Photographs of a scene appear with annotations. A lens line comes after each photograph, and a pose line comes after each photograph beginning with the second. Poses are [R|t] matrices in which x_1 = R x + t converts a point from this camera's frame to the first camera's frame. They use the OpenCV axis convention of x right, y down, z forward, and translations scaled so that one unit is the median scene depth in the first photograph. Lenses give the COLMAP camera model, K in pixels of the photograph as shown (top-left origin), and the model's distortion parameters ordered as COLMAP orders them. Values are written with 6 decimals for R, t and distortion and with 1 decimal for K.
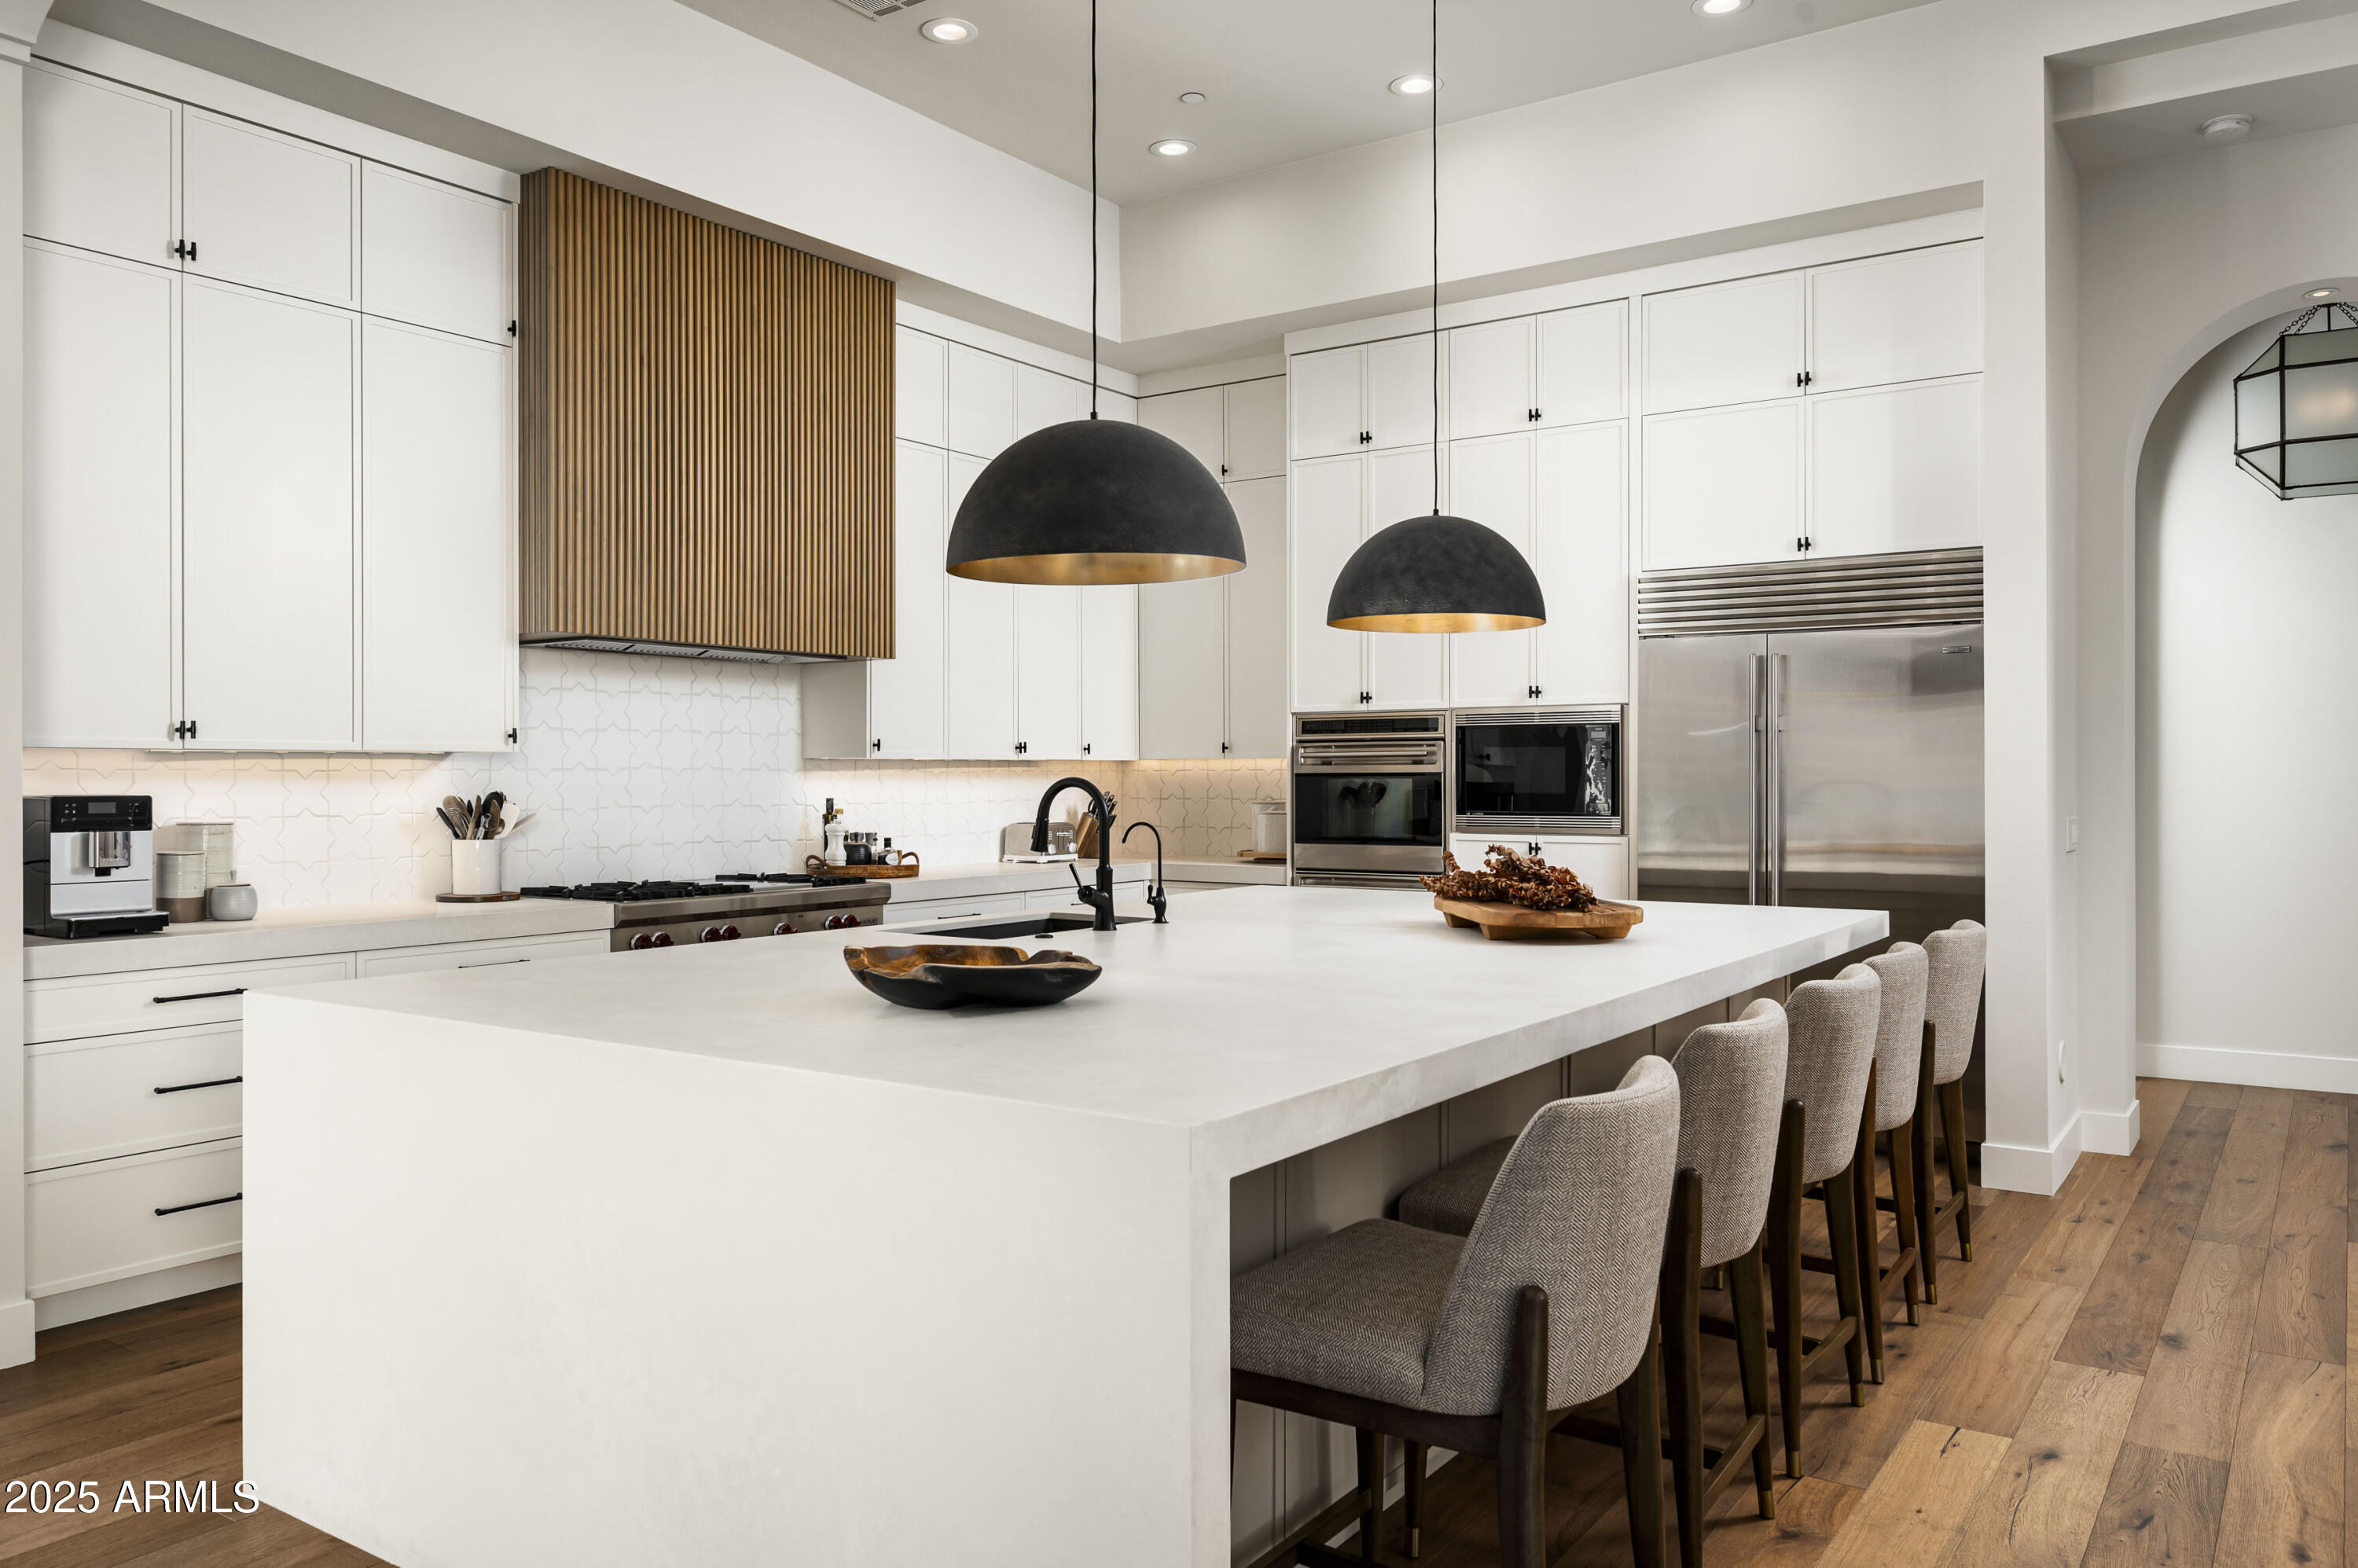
lens RADIAL K [[1674.2, 0, 1179.0], [0, 1674.2, 784.0], [0, 0, 1]] dist [-0.008108, -0.001507]
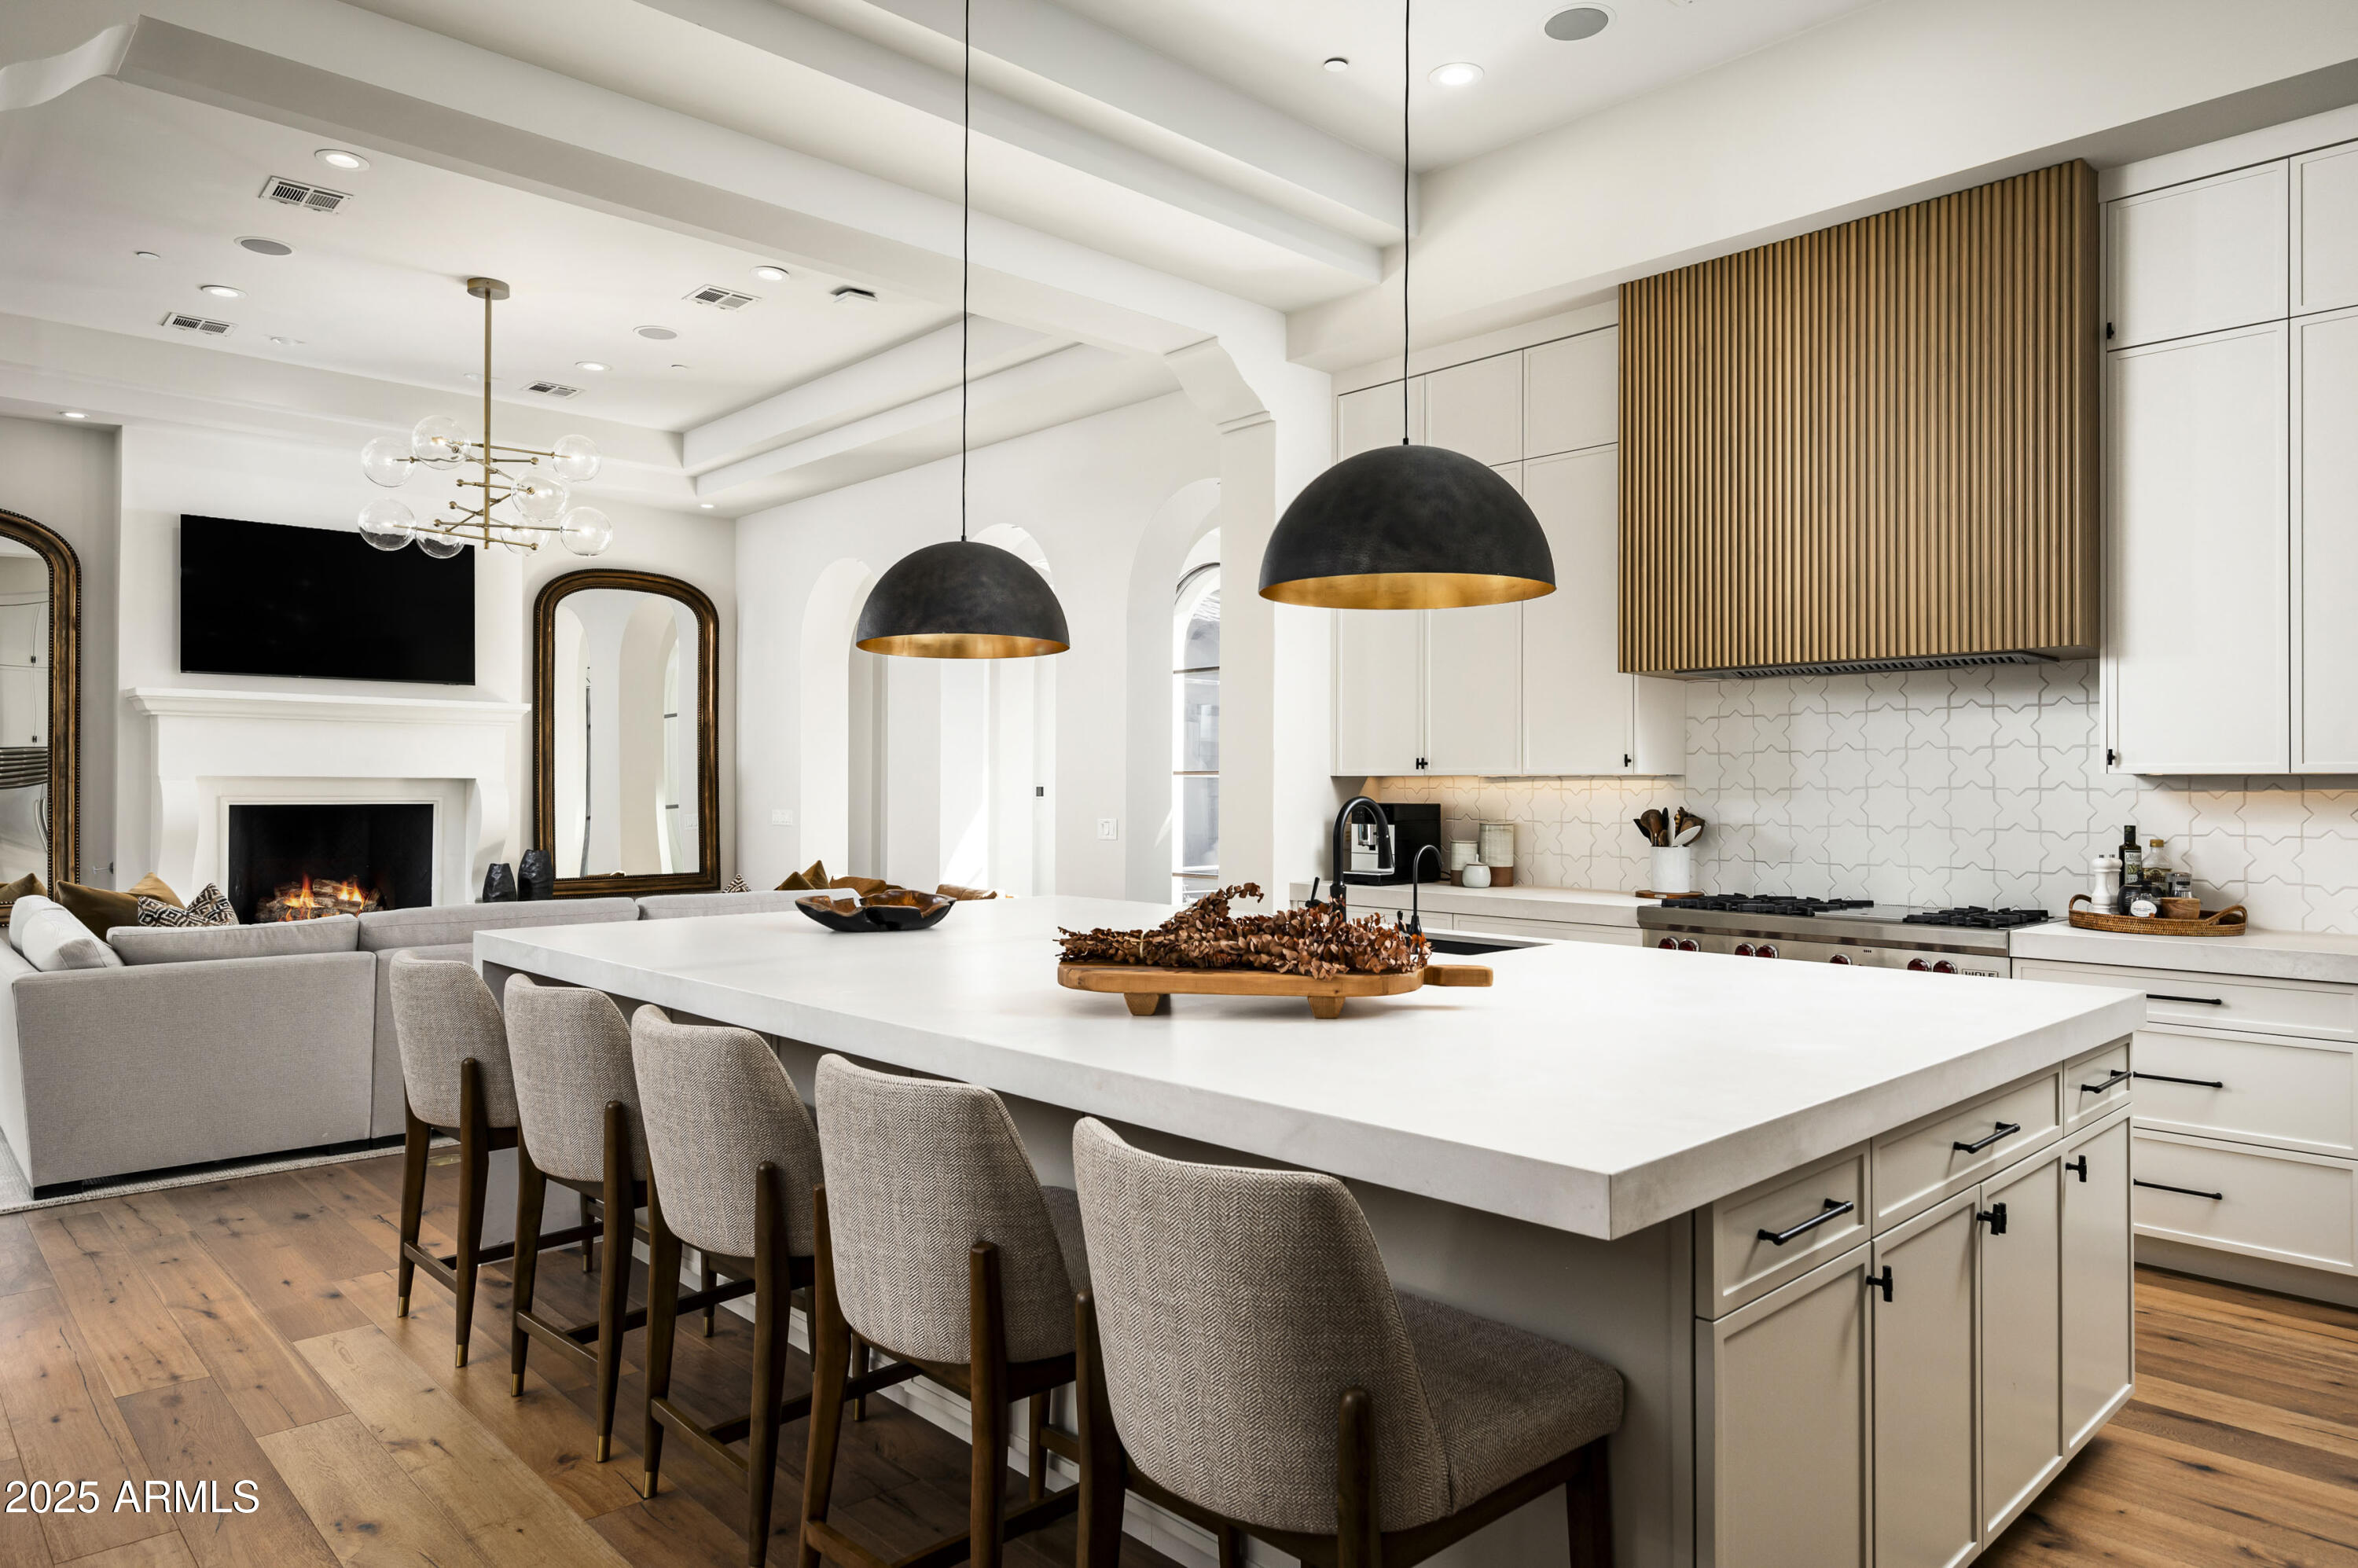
lens RADIAL K [[1444.1, 0, 1179.0], [0, 1444.1, 784.0], [0, 0, 1]] dist [-0.000592, 0.000085]
pose [[-0.193583, -0.005003, -0.981071, 0.575875], [-0.012385, 0.999920, -0.002655, -0.004065], [0.981006, 0.011637, -0.193630, 0.735345]]
